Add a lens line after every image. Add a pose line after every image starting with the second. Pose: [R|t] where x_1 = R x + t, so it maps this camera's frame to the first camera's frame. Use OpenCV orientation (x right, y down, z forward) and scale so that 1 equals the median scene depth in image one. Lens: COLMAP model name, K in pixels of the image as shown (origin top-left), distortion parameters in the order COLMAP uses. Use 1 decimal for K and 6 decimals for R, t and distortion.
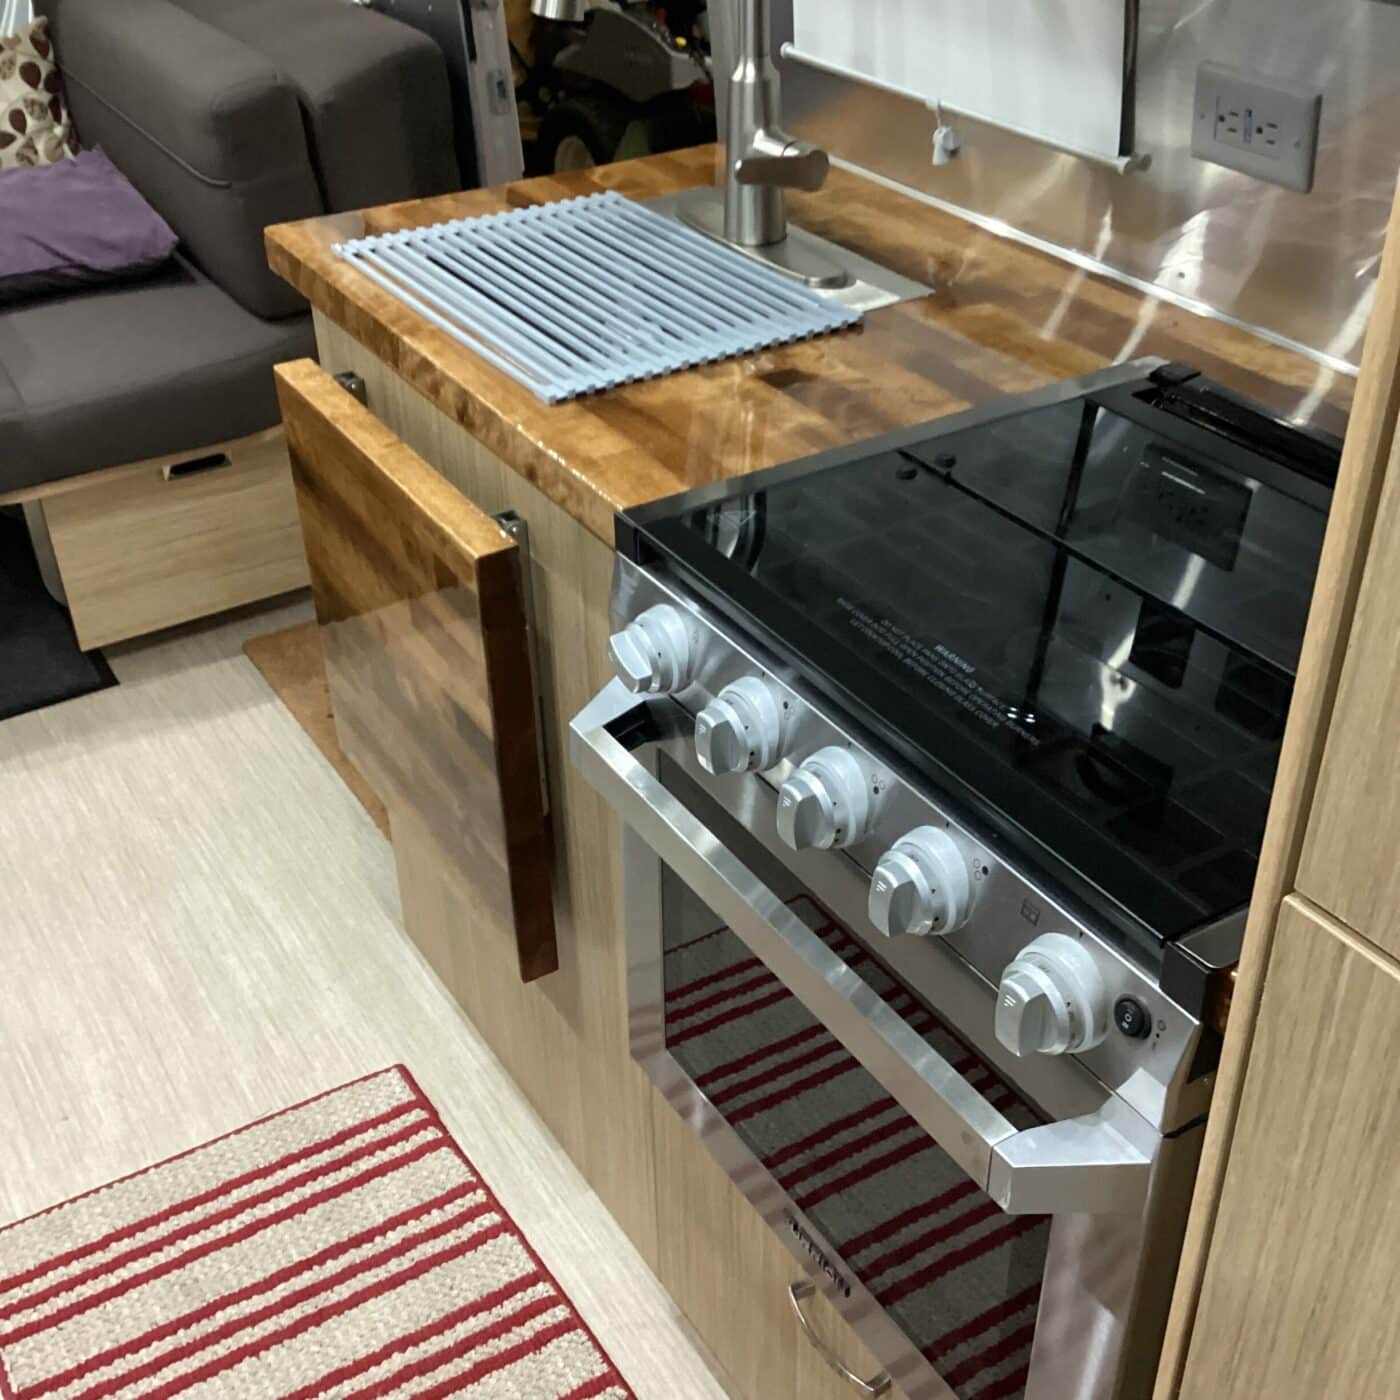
lens RADIAL K [[1737.8, 0, 697.8], [0, 1737.8, 762.3], [0, 0, 1]] dist [0.028197, -0.073746]
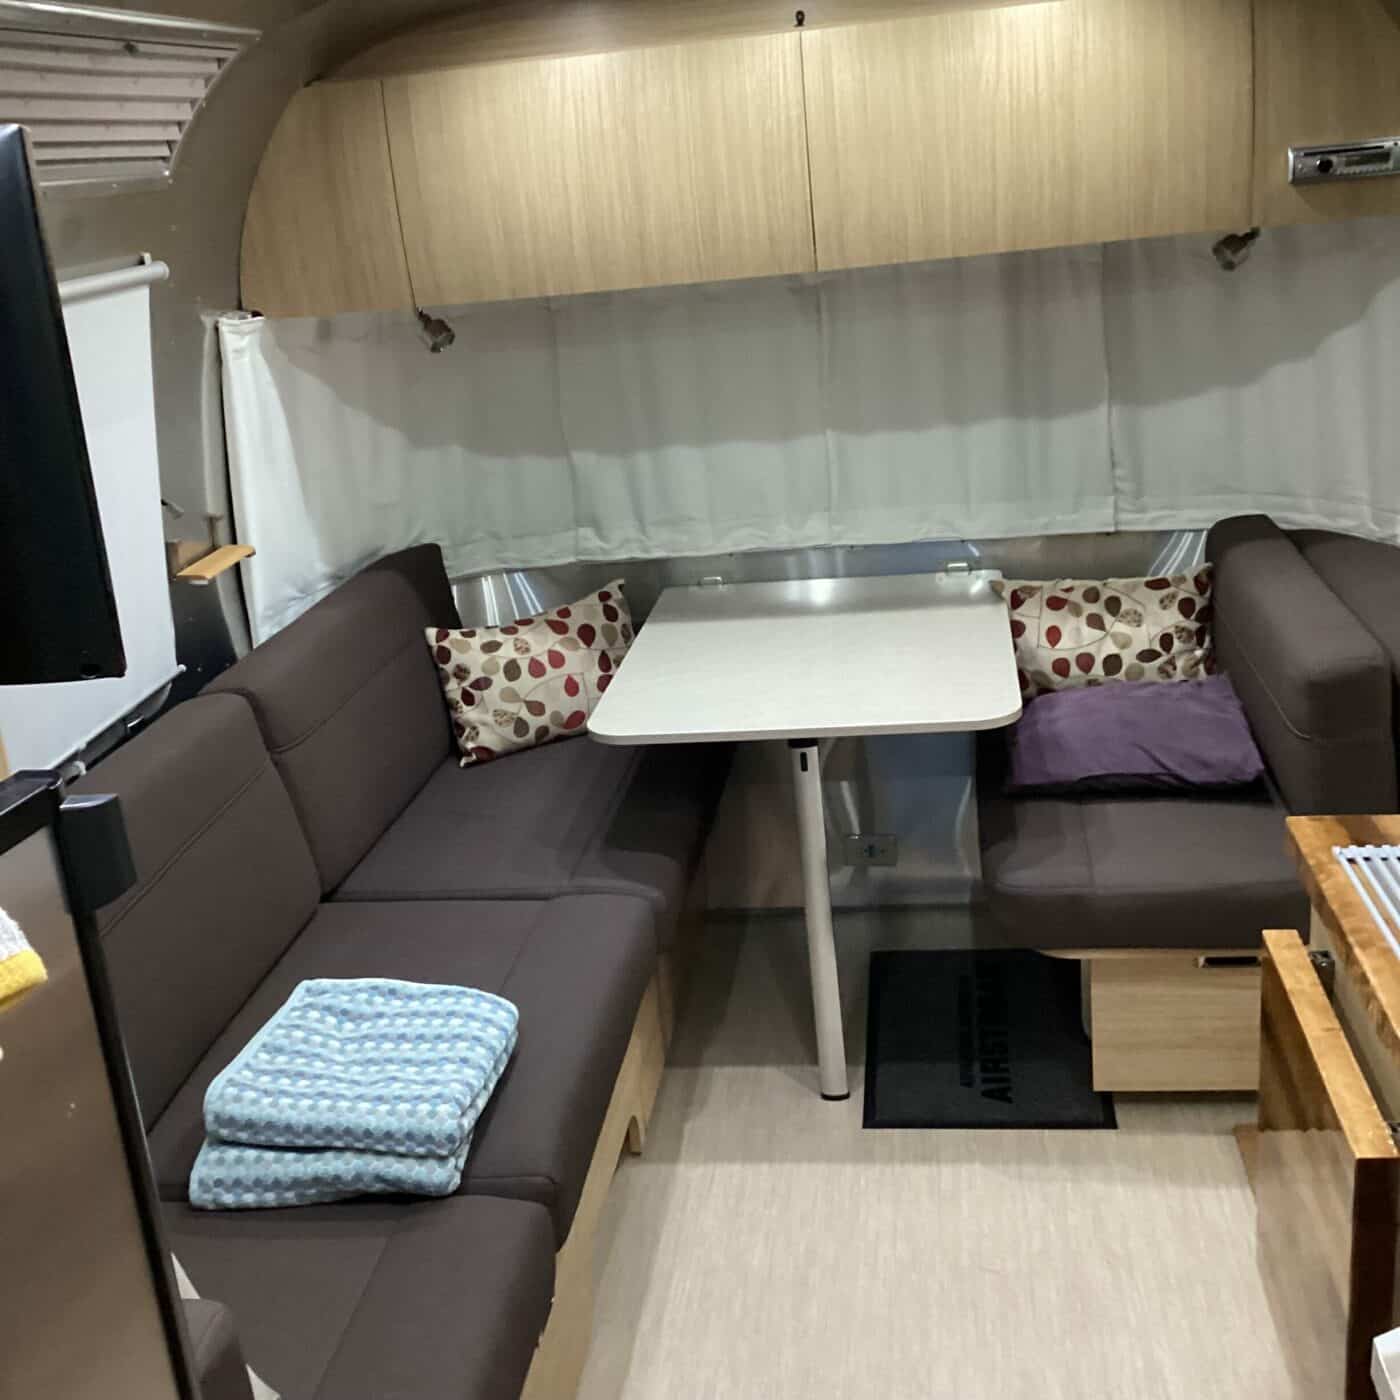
lens RADIAL K [[1737.8, 0, 697.8], [0, 1737.8, 762.3], [0, 0, 1]] dist [0.028197, -0.073746]
pose [[0.790715, 0.169184, -0.588343, 0.073292], [-0.303257, 0.943100, -0.136370, -0.034409], [0.531795, 0.286249, 0.797030, -0.098169]]
